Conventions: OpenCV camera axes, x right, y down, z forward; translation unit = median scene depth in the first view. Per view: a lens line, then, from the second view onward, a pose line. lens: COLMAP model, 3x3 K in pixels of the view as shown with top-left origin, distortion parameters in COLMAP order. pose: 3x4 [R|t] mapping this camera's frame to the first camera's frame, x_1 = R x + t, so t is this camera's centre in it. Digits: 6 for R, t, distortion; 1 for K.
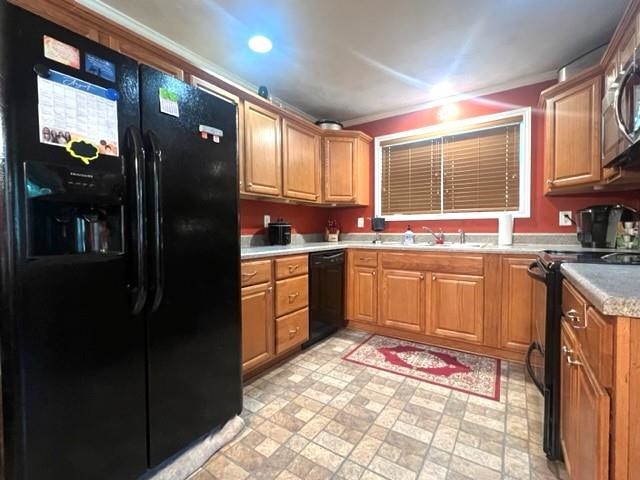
lens RADIAL K [[294.0, 0, 320.1], [0, 294.0, 238.8], [0, 0, 1]] dist [-0.001588, -0.000470]
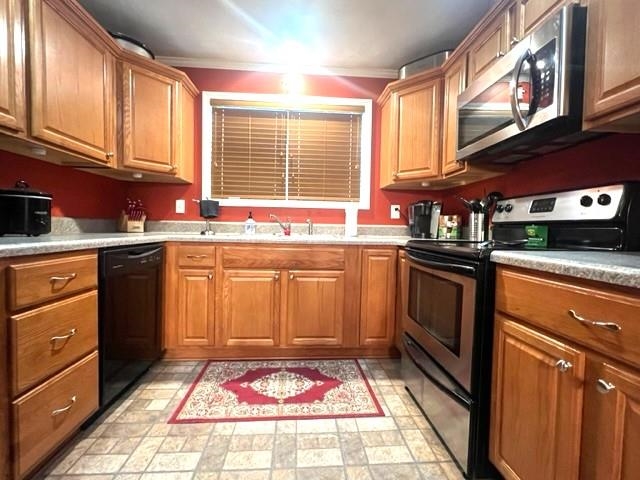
lens RADIAL K [[294.0, 0, 319.1], [0, 294.0, 239.3], [0, 0, 1]] dist [-0.001588, -0.000470]
pose [[0.789259, -0.003018, 0.614053, -0.047461], [-0.006166, 0.999899, 0.012840, 0.019535], [-0.614030, -0.013920, 0.789160, 0.314088]]
